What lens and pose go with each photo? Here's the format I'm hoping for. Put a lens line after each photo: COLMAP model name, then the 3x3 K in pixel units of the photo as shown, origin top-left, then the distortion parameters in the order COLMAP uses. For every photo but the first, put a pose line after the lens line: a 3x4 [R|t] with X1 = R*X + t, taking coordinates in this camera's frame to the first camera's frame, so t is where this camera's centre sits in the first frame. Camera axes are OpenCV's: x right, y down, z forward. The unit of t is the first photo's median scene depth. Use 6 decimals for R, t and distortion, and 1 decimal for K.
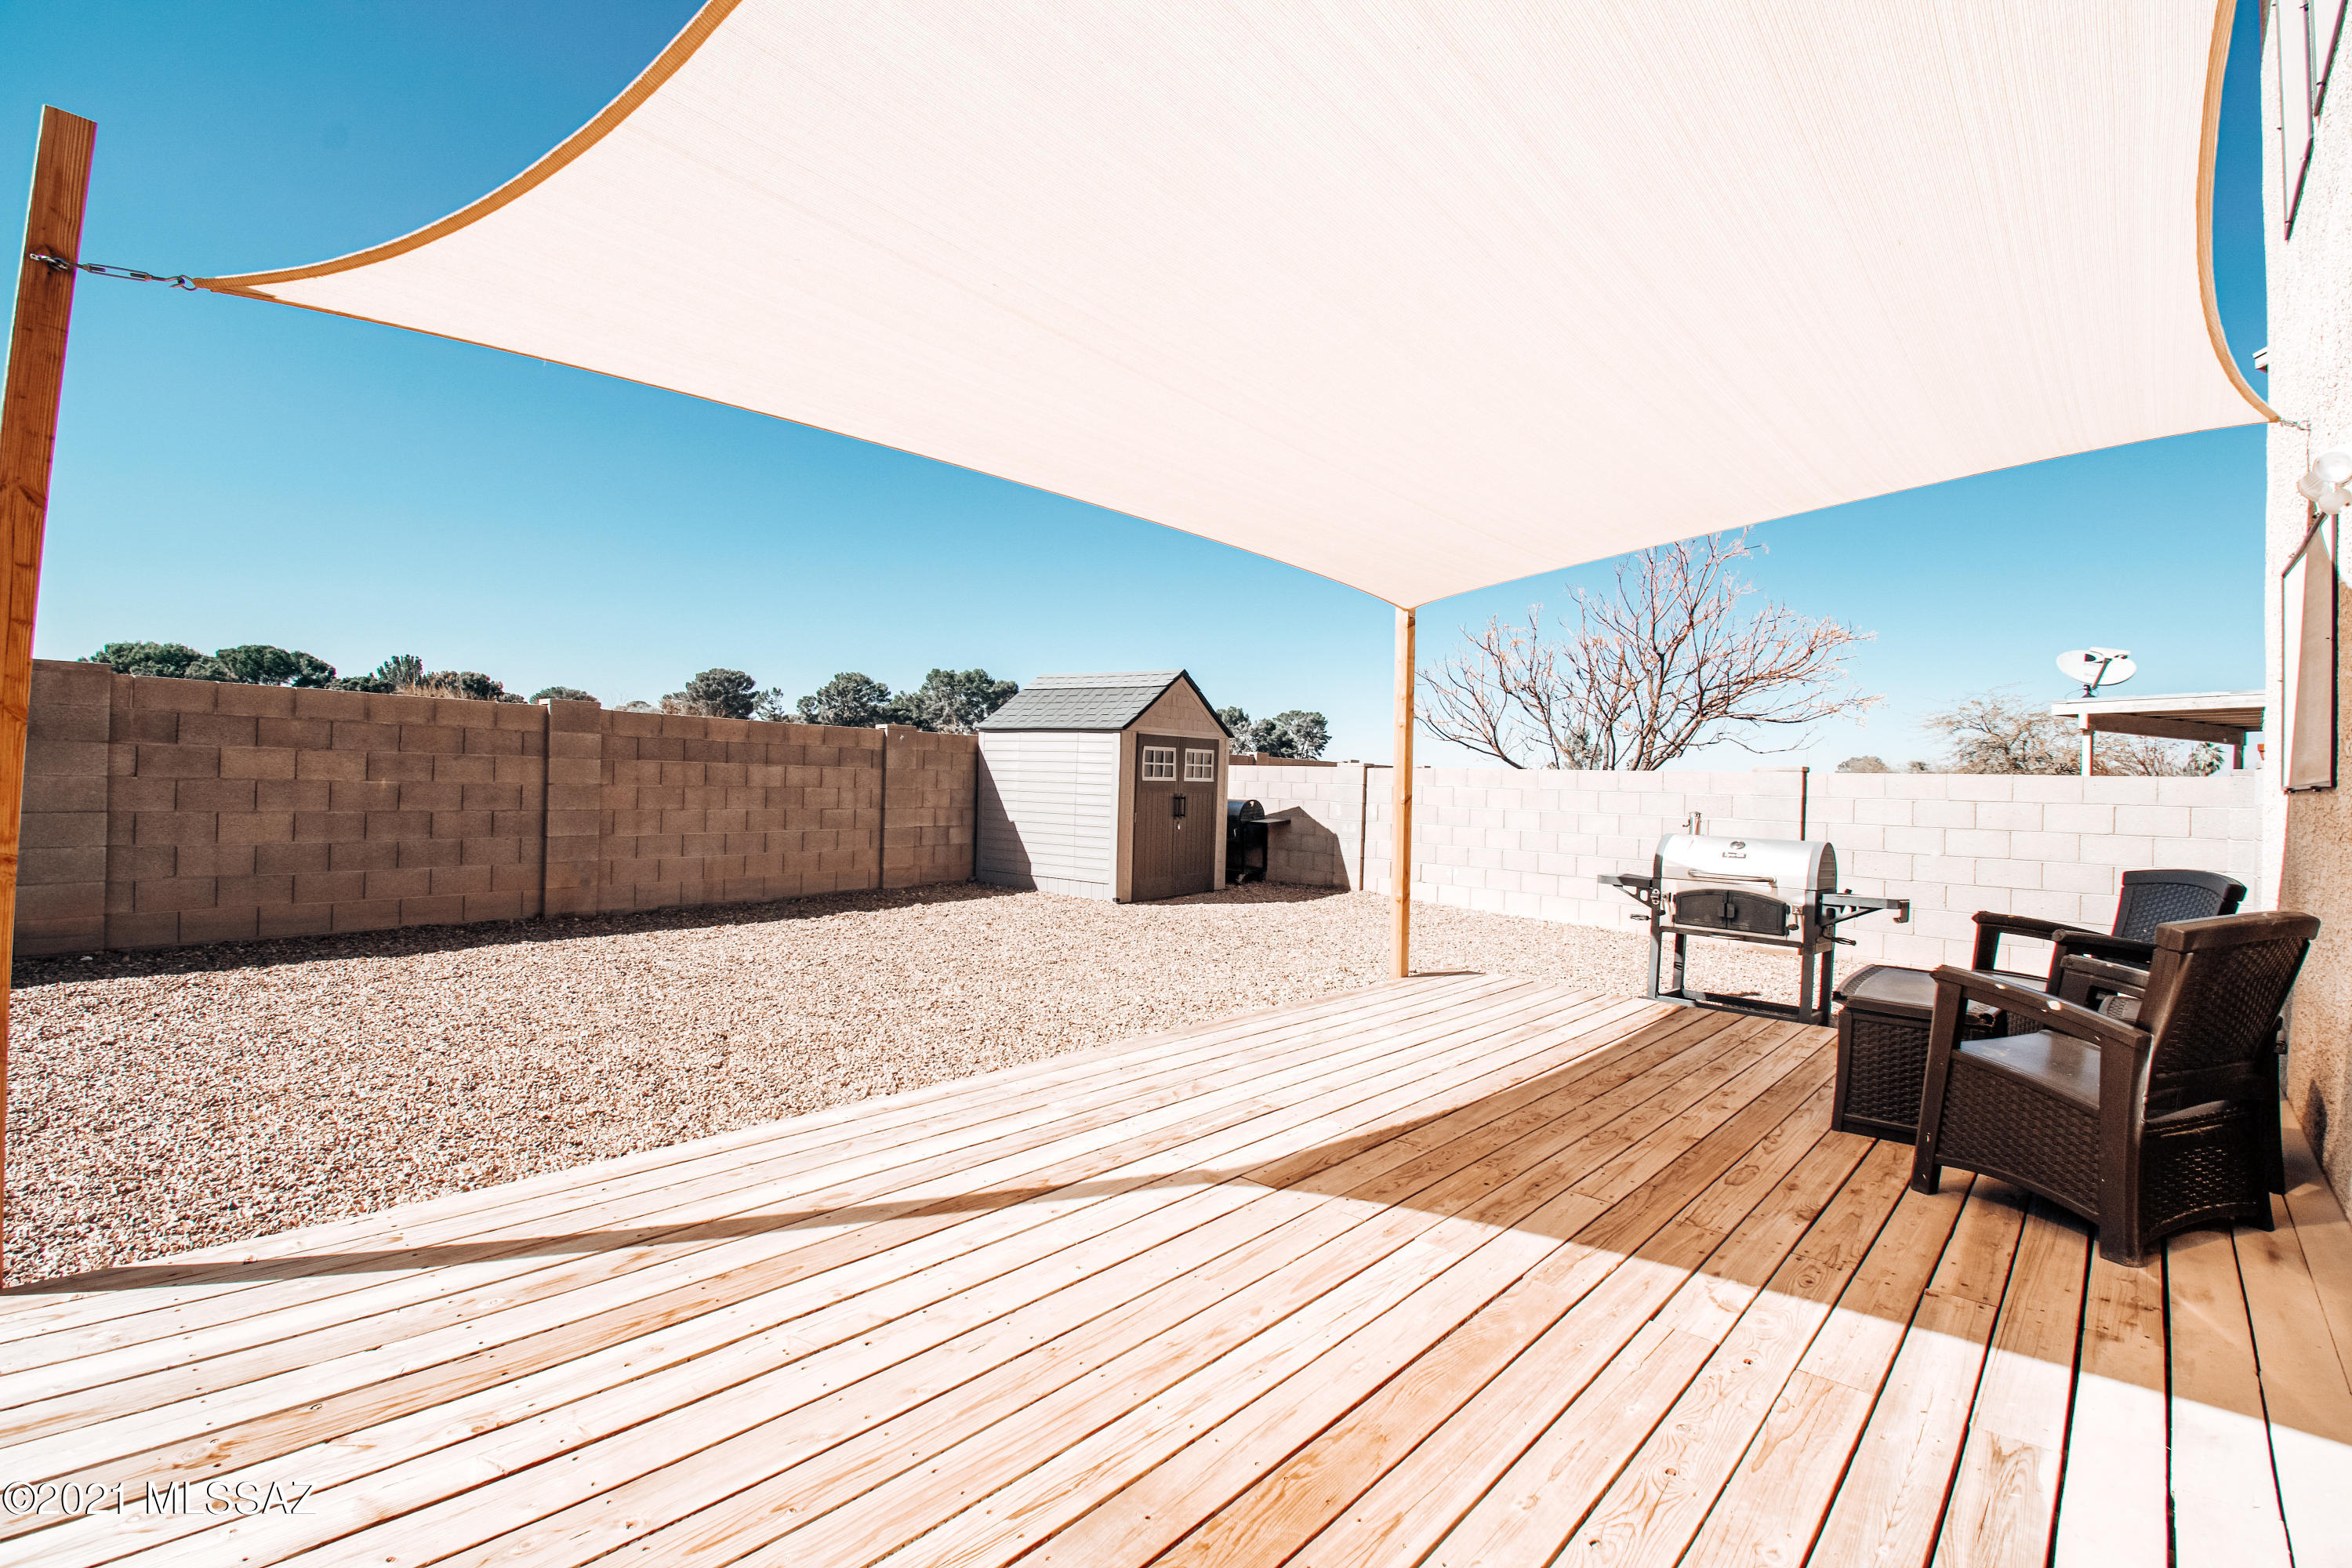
lens RADIAL K [[1036.5, 0, 1181.0], [0, 1036.5, 783.4], [0, 0, 1]] dist [-0.003064, -0.009070]
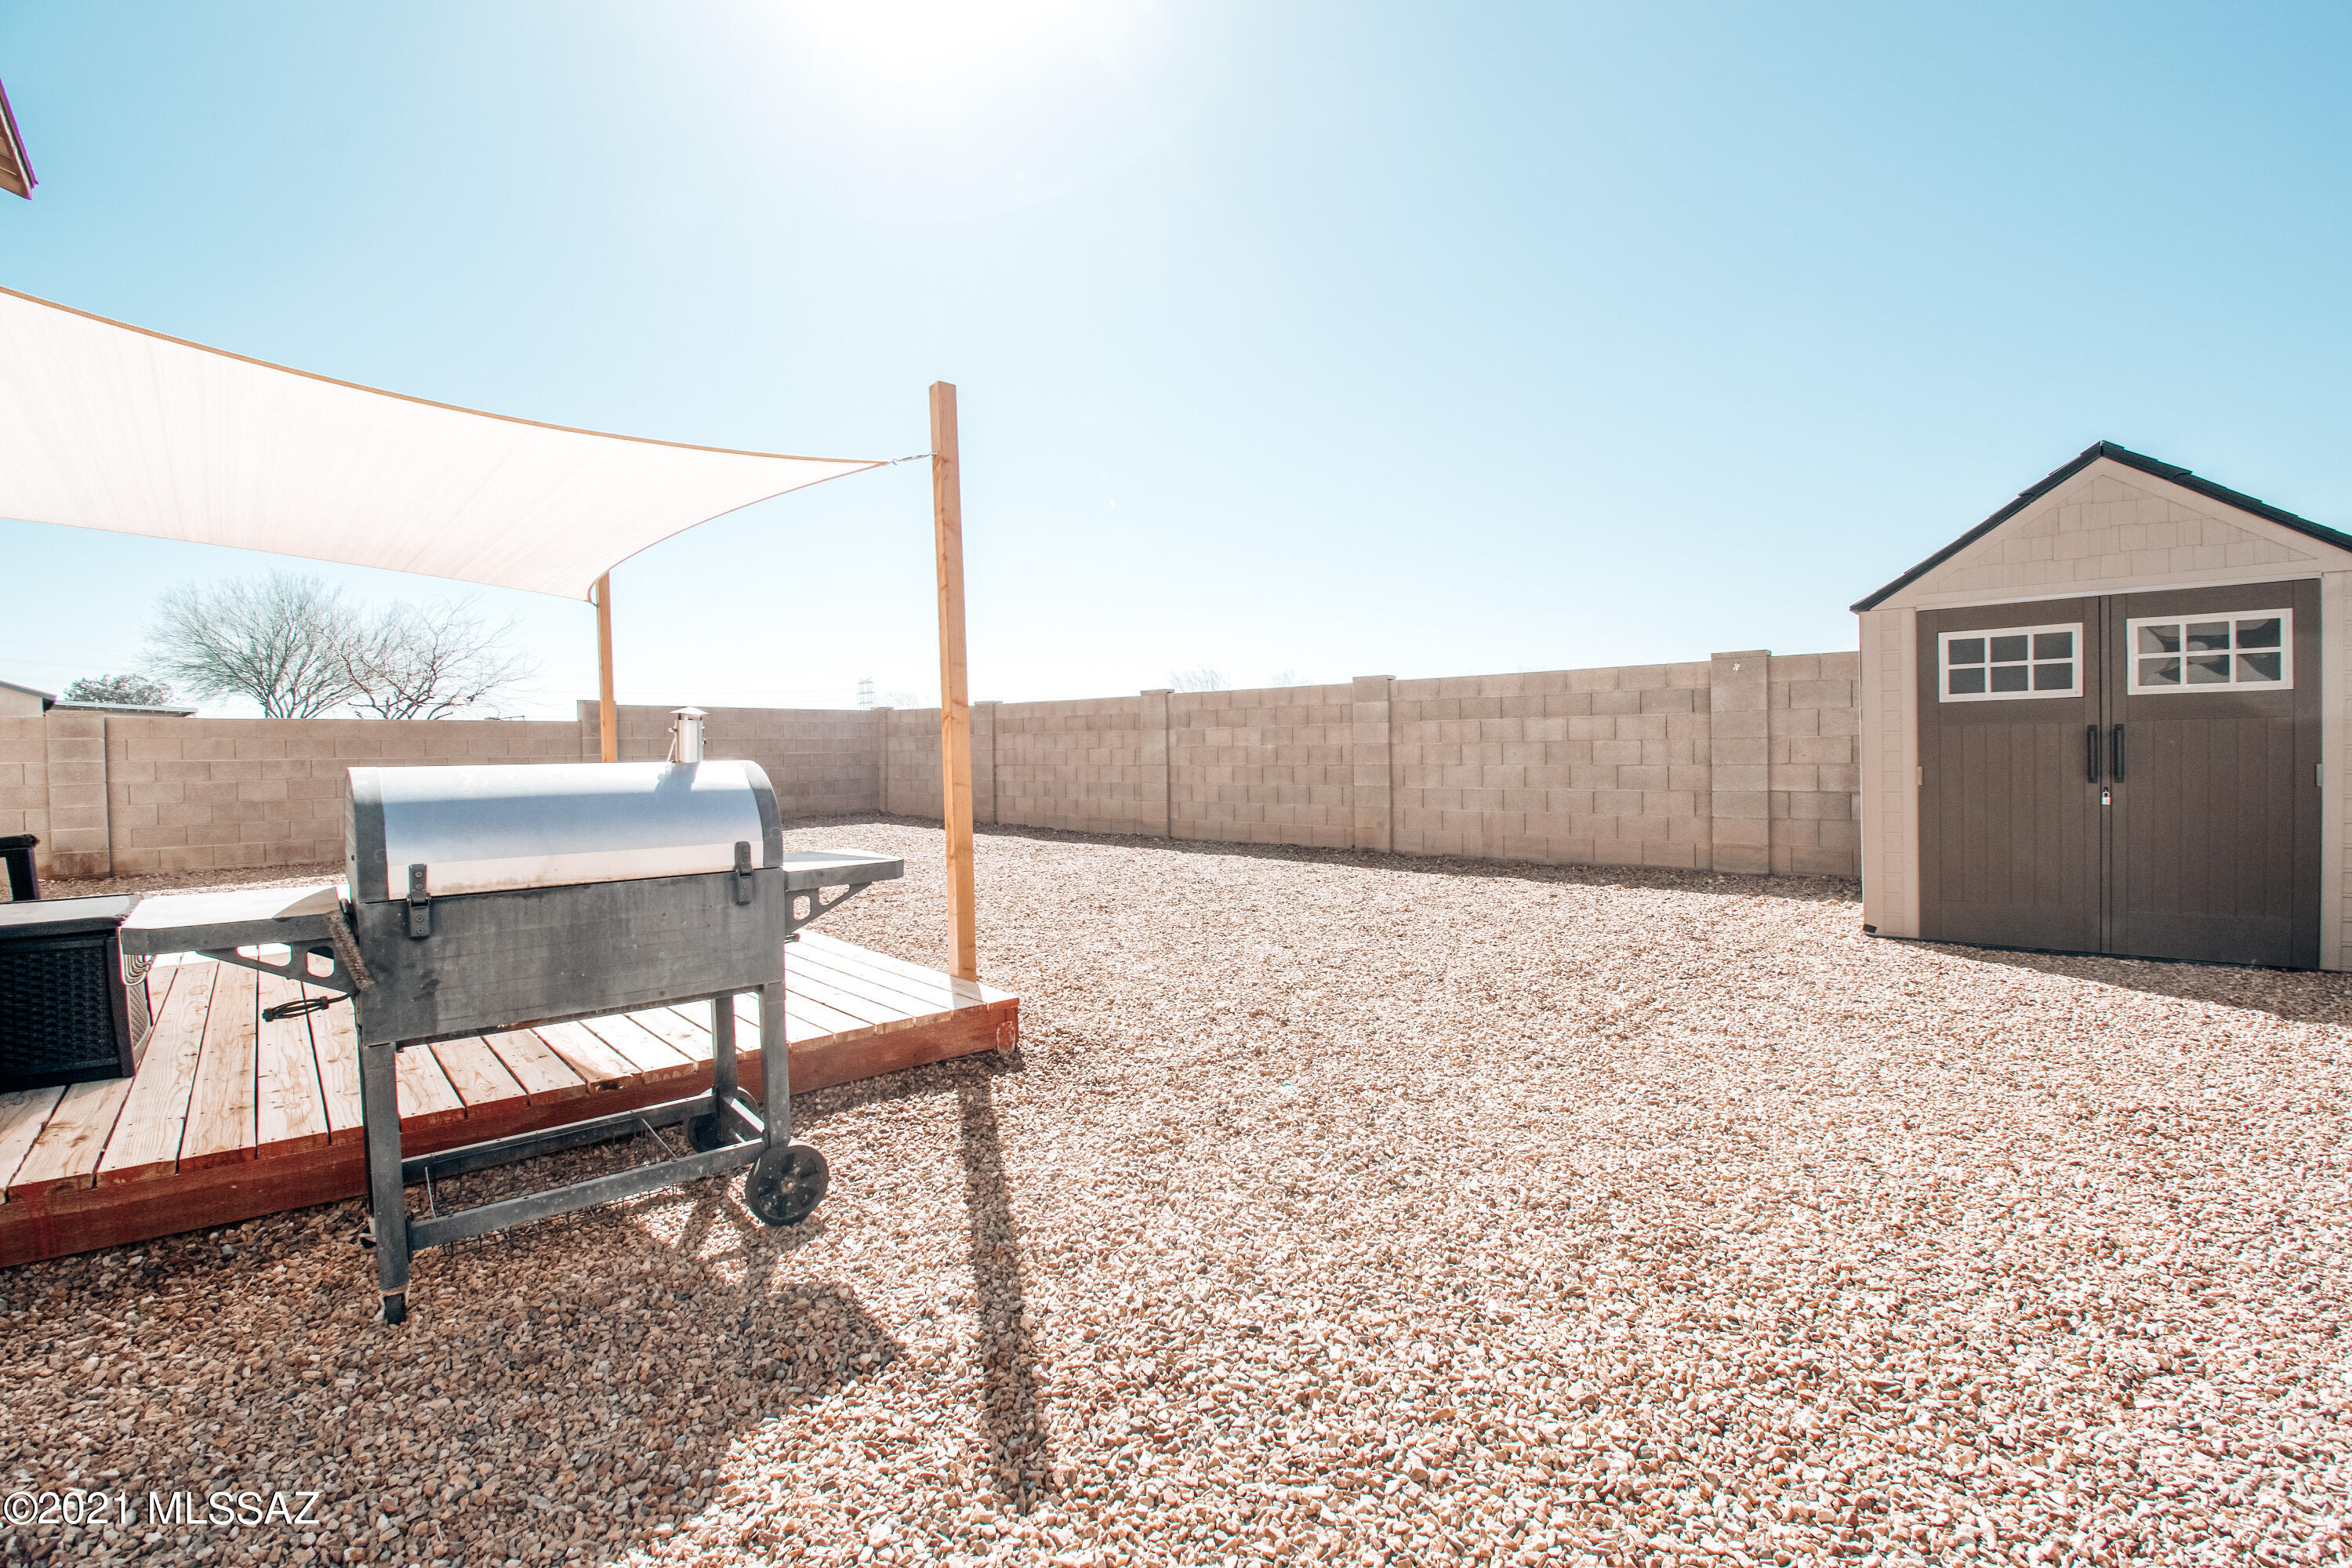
lens RADIAL K [[1036.5, 0, 1182.1], [0, 1036.5, 781.8], [0, 0, 1]] dist [-0.003064, -0.009070]
pose [[-0.113294, 0.001926, -0.993560, 0.582964], [0.008325, 0.999965, 0.000989, 0.037478], [0.993527, -0.008159, -0.113306, 0.804828]]
